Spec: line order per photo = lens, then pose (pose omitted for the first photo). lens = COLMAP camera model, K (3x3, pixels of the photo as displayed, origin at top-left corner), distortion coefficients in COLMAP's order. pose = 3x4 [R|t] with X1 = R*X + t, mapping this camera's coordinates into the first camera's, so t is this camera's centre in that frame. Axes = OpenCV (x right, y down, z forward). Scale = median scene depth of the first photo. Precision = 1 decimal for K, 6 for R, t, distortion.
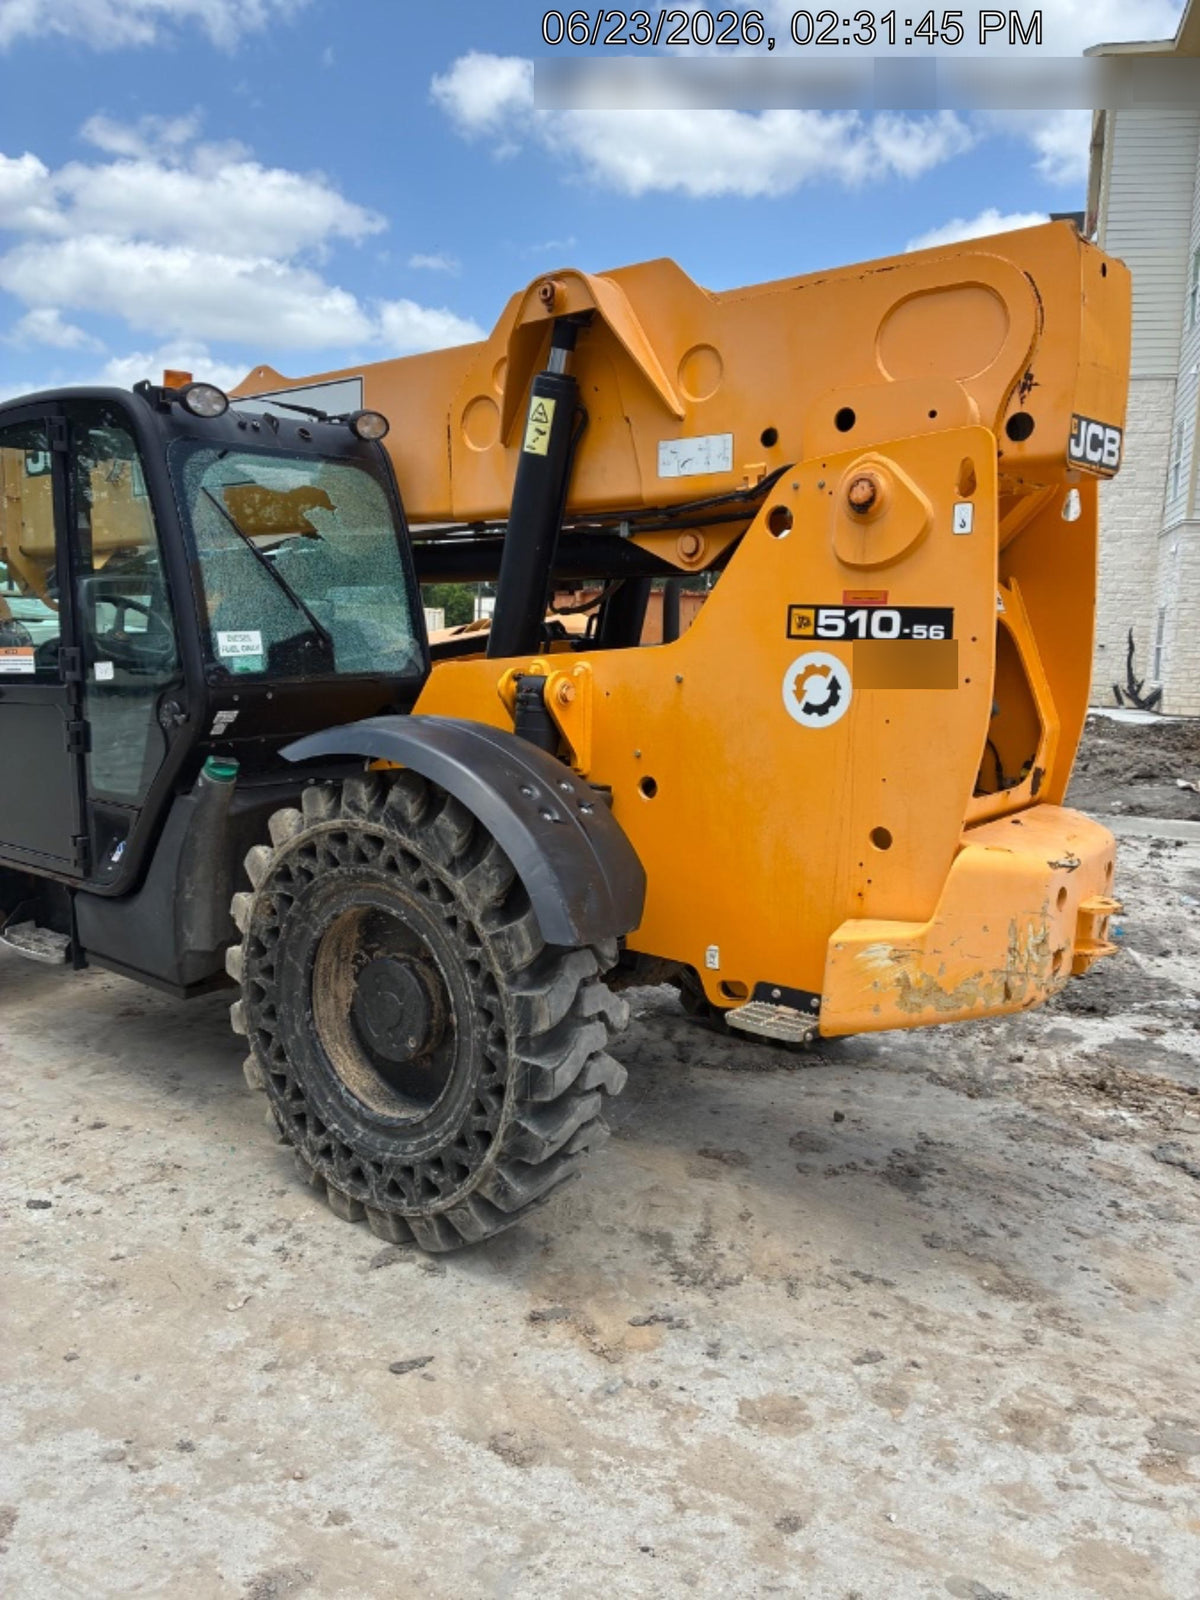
lens RADIAL K [[1176.8, 0, 594.4], [0, 1176.8, 792.5], [0, 0, 1]] dist [0.045541, -0.050463]
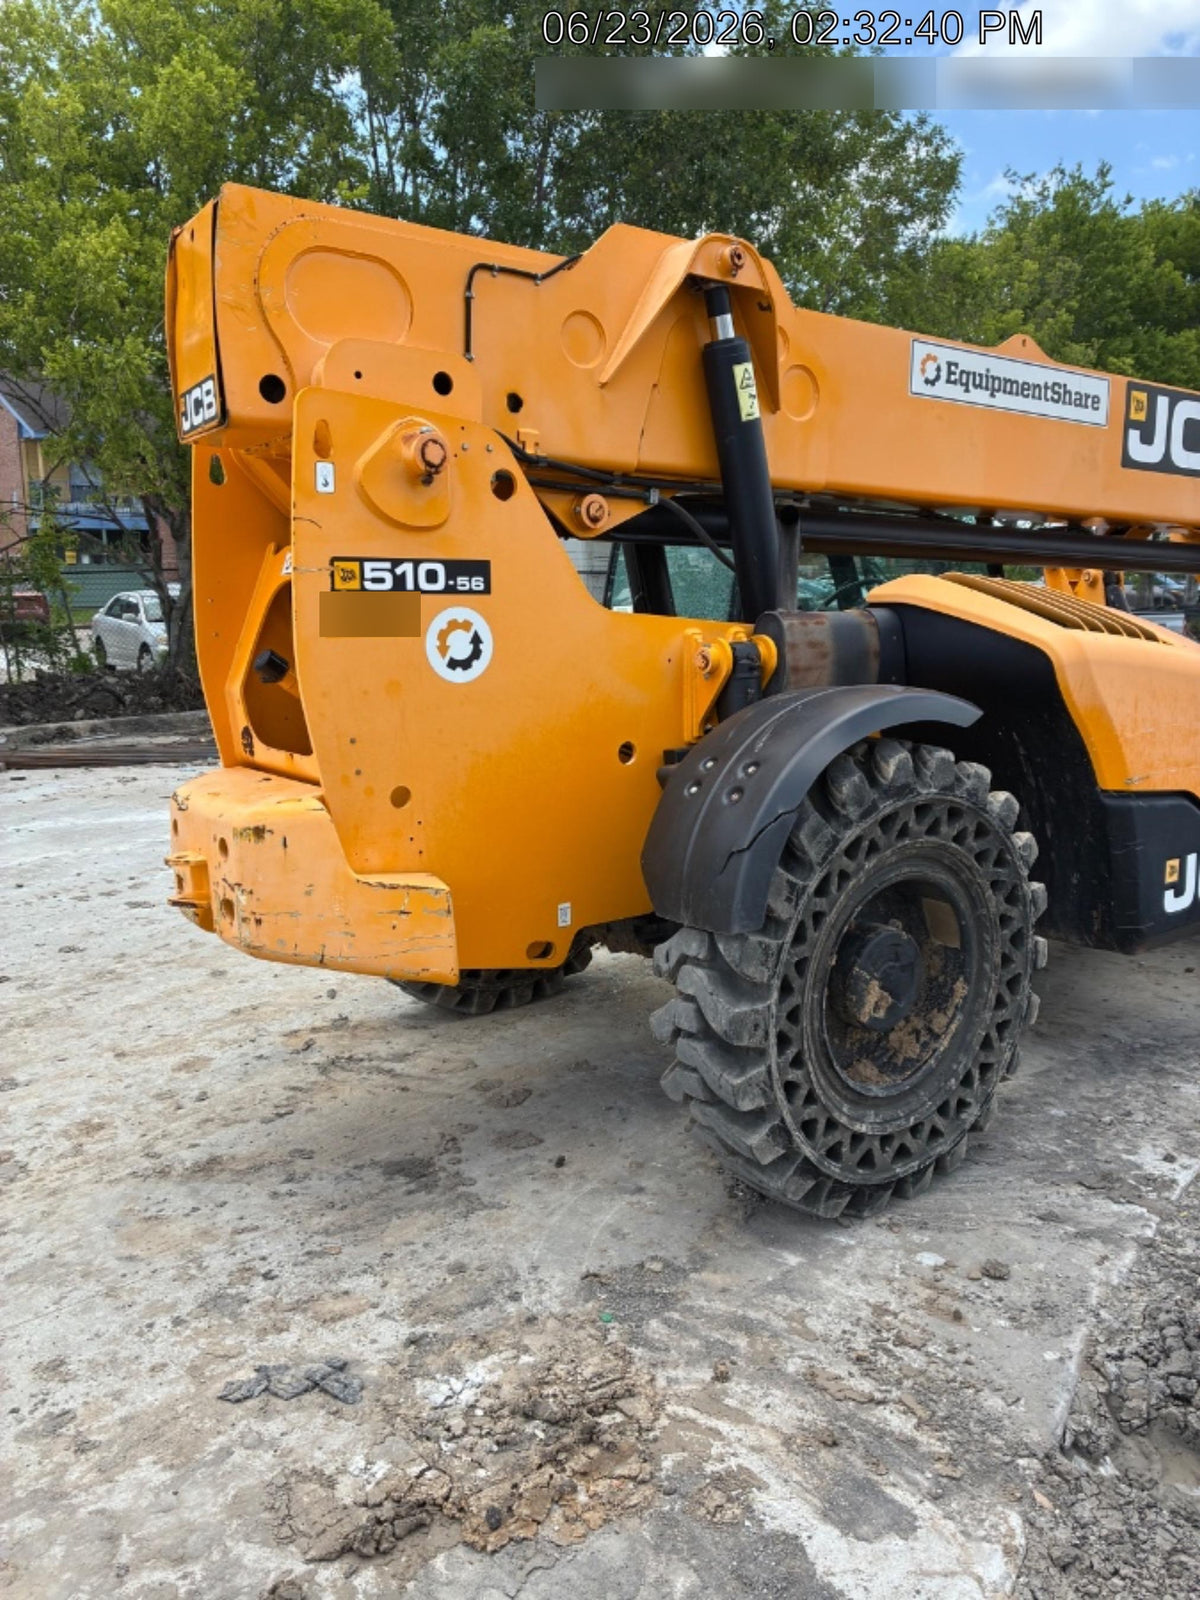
lens RADIAL K [[1213.7, 0, 600.0], [0, 1213.7, 800.0], [0, 0, 1]] dist [0.029506, -0.055716]
pose [[-0.260773, 0.135128, -0.955896, 1.161184], [-0.144019, 0.973631, 0.176924, -0.158230], [0.954597, 0.183804, -0.234436, 1.382012]]
